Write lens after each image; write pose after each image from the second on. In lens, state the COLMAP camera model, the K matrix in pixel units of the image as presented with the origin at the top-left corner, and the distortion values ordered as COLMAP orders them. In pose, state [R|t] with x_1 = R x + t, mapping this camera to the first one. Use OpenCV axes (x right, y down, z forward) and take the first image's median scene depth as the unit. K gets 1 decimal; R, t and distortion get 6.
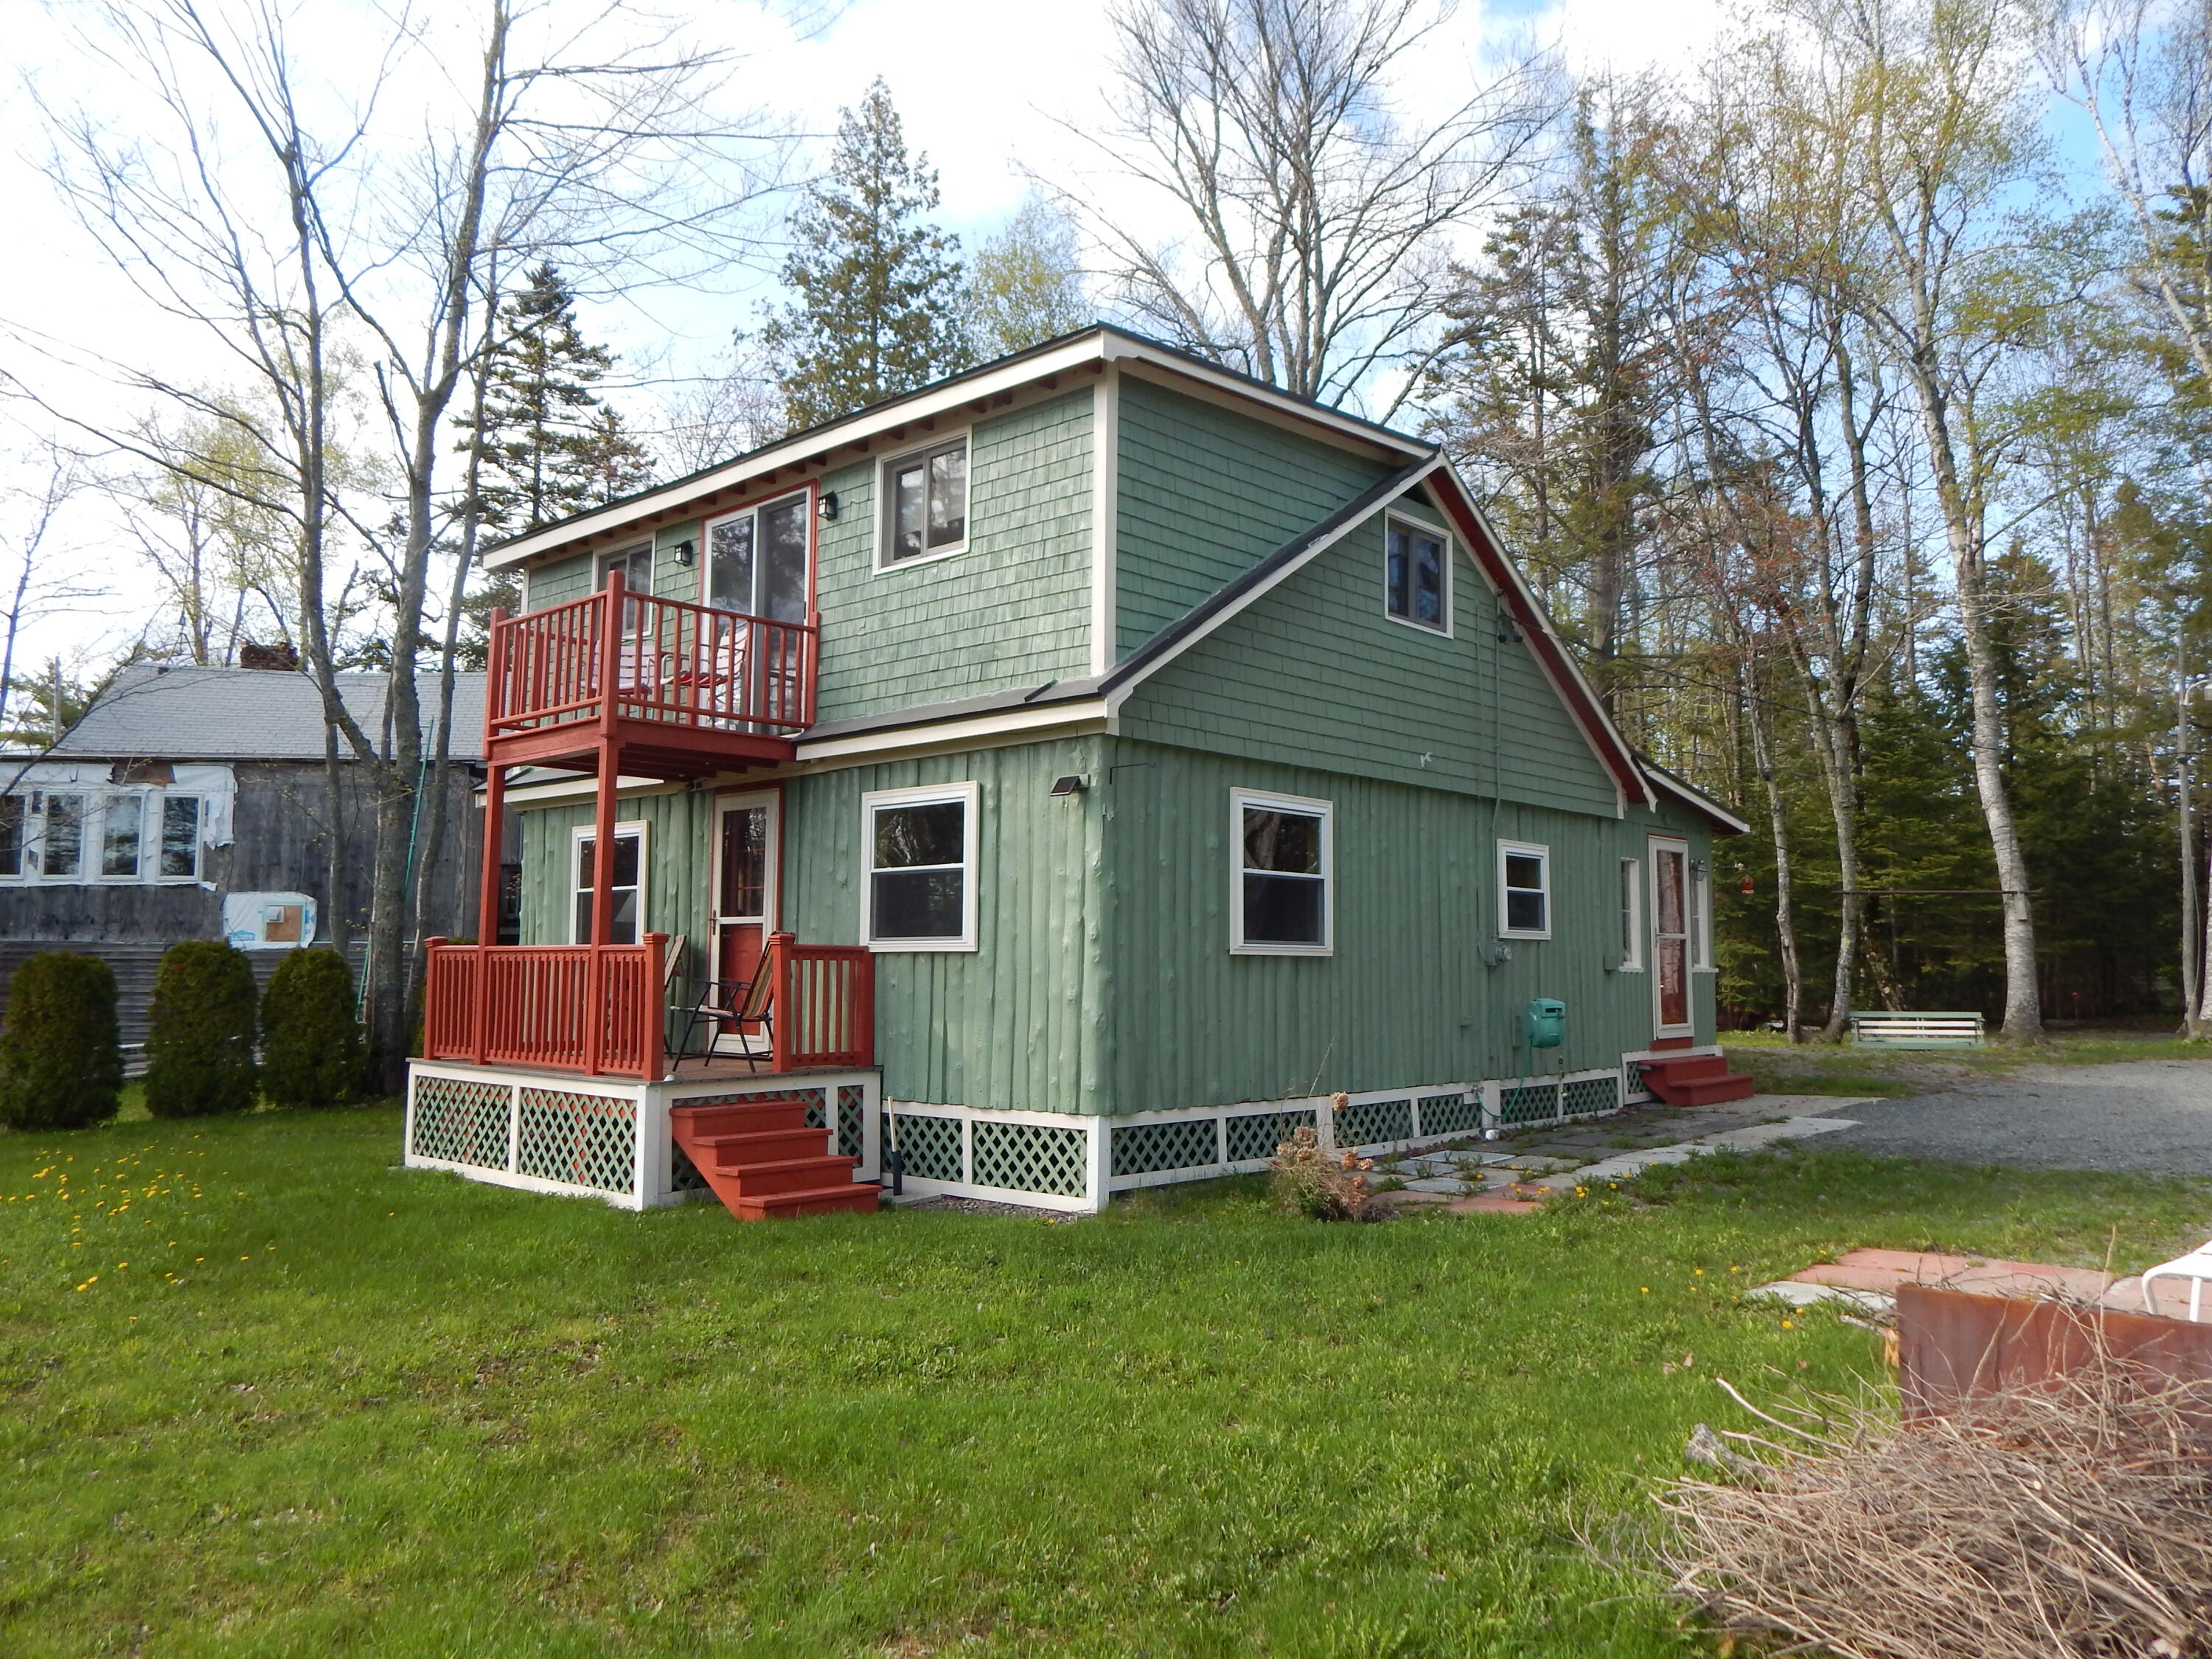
lens RADIAL K [[1617.9, 0, 1119.8], [0, 1617.9, 827.5], [0, 0, 1]] dist [0.001439, -0.011741]
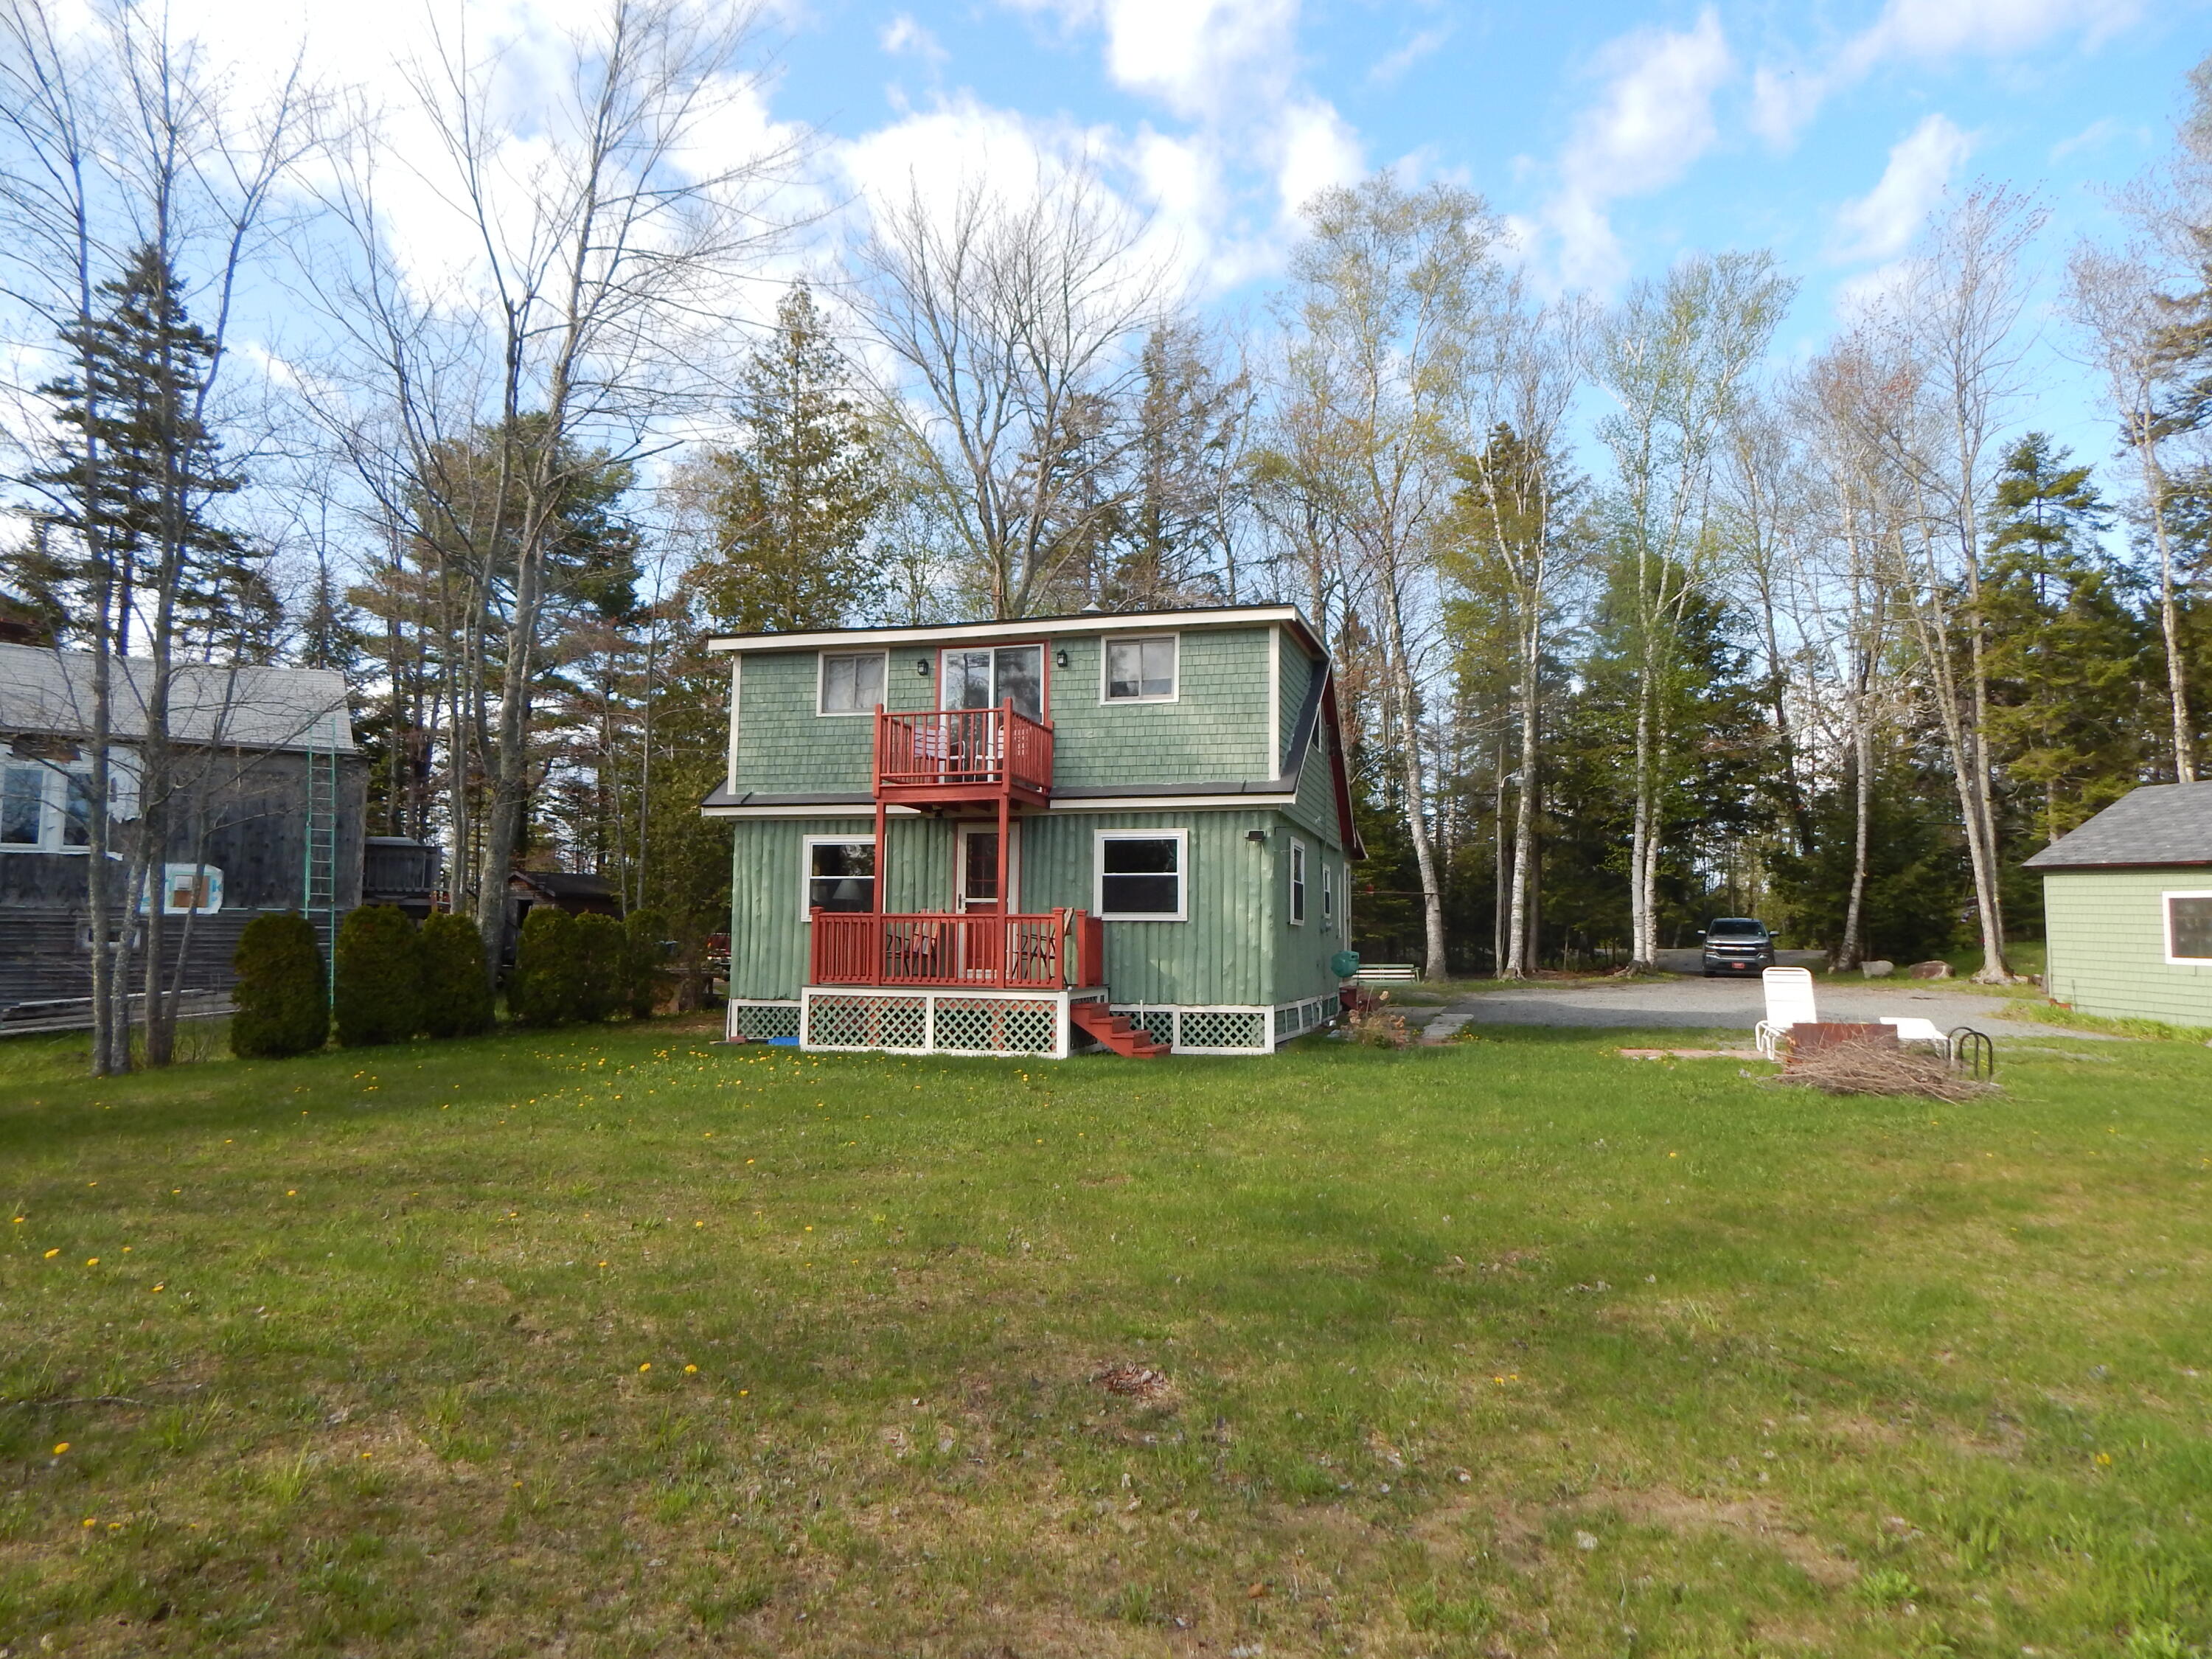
lens RADIAL K [[1453.9, 0, 1099.8], [0, 1453.9, 846.1], [0, 0, 1]] dist [0.003944, -0.005835]
pose [[0.898580, 0.034613, 0.437442, -0.906271], [-0.042802, 0.999044, 0.008873, -0.019569], [-0.436717, -0.026696, 0.899203, -0.452142]]
